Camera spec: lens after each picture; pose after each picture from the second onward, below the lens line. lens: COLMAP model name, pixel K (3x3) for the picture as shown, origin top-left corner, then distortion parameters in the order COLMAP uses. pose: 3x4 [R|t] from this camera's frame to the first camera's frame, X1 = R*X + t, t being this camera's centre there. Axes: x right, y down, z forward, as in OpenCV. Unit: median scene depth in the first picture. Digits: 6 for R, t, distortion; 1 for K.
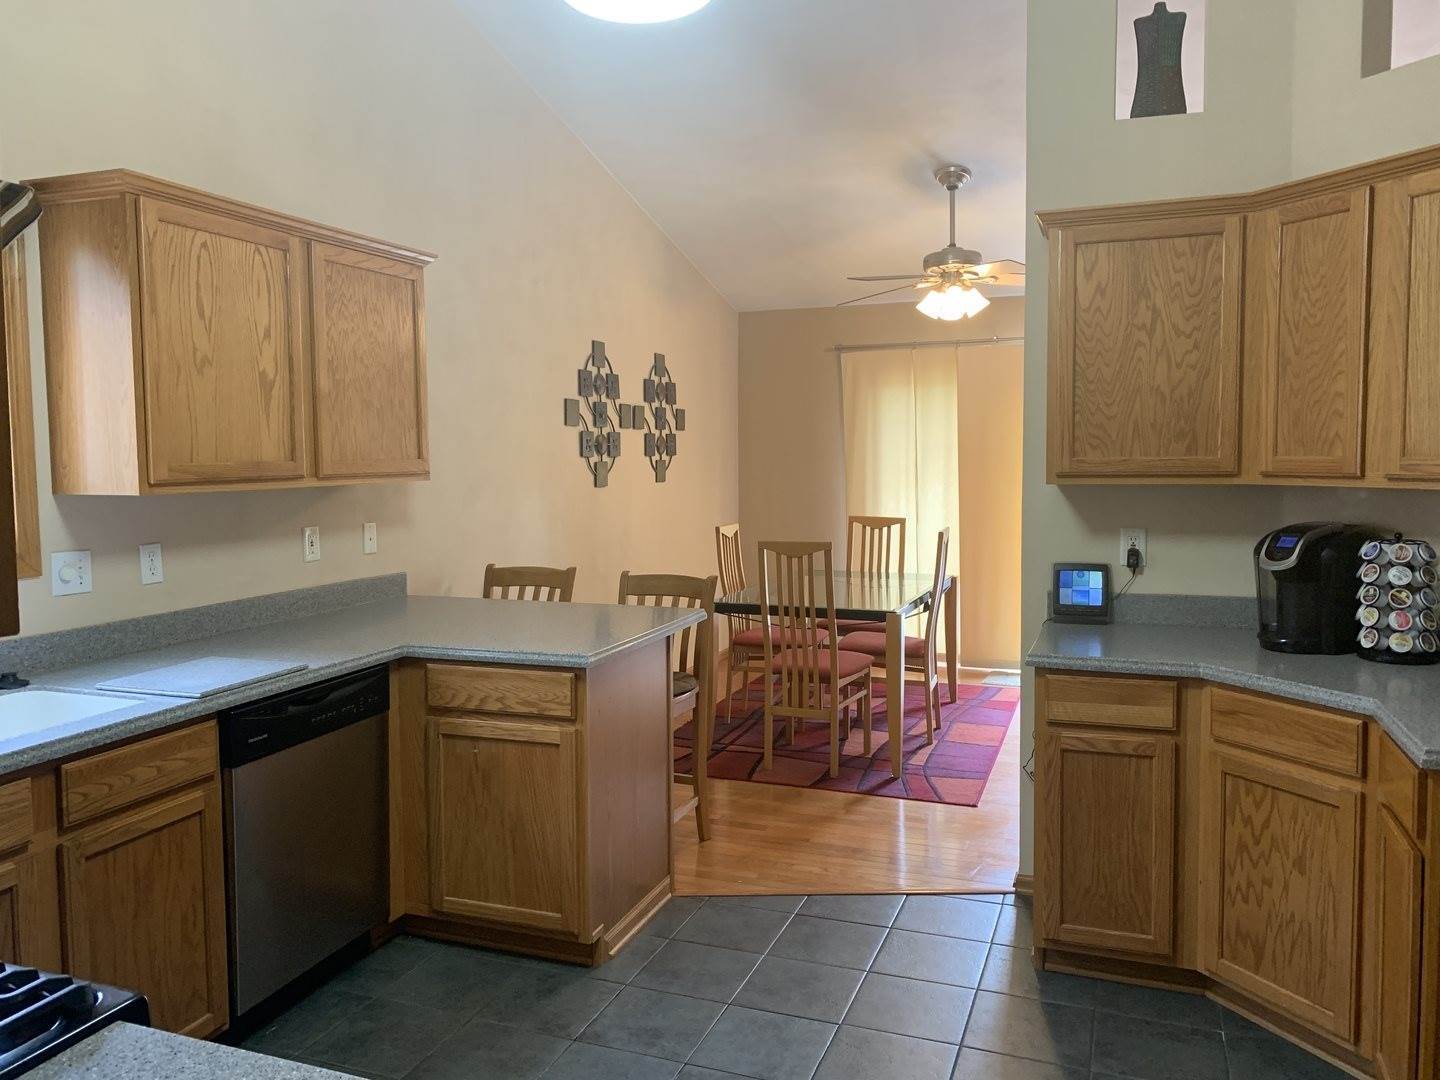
lens RADIAL K [[1085.8, 0, 719.4], [0, 1085.8, 540.3], [0, 0, 1]] dist [0.039331, -0.053243]
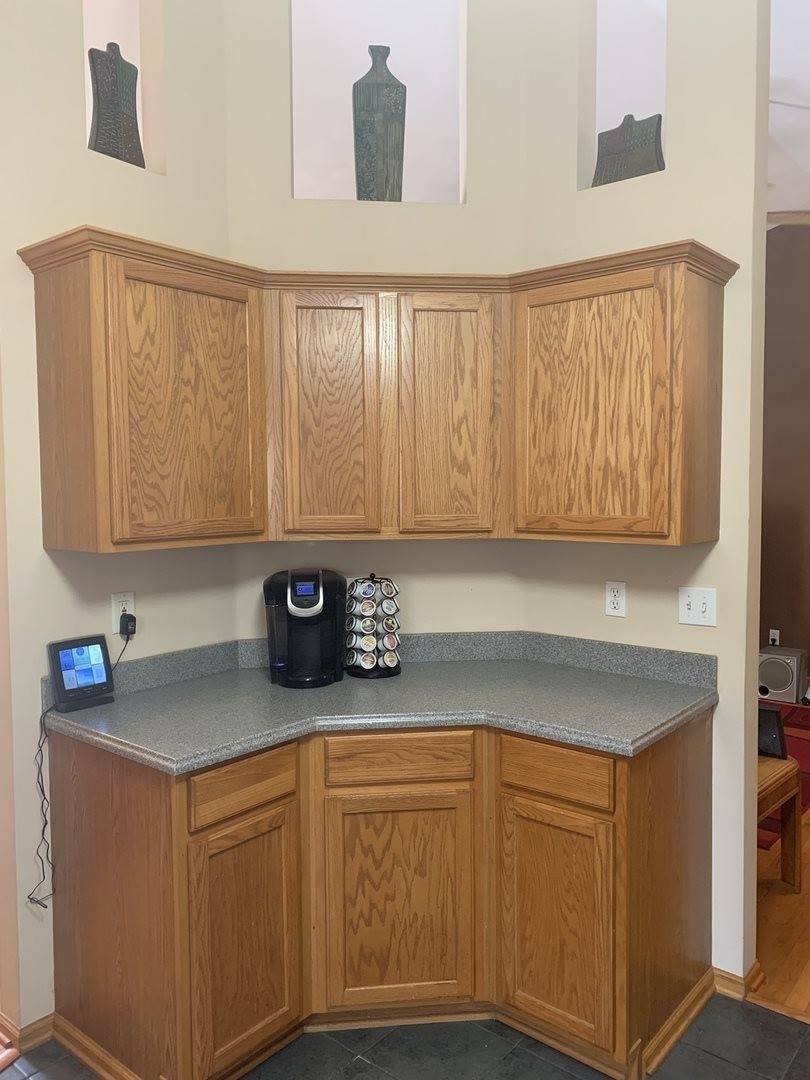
lens RADIAL K [[814.3, 0, 406.3], [0, 814.3, 535.0], [0, 0, 1]] dist [0.039331, -0.053243]
pose [[0.328259, -0.051347, 0.943191, -0.230361], [0.080099, 0.996438, 0.026369, -0.066955], [-0.941186, 0.066893, 0.331202, 0.598923]]
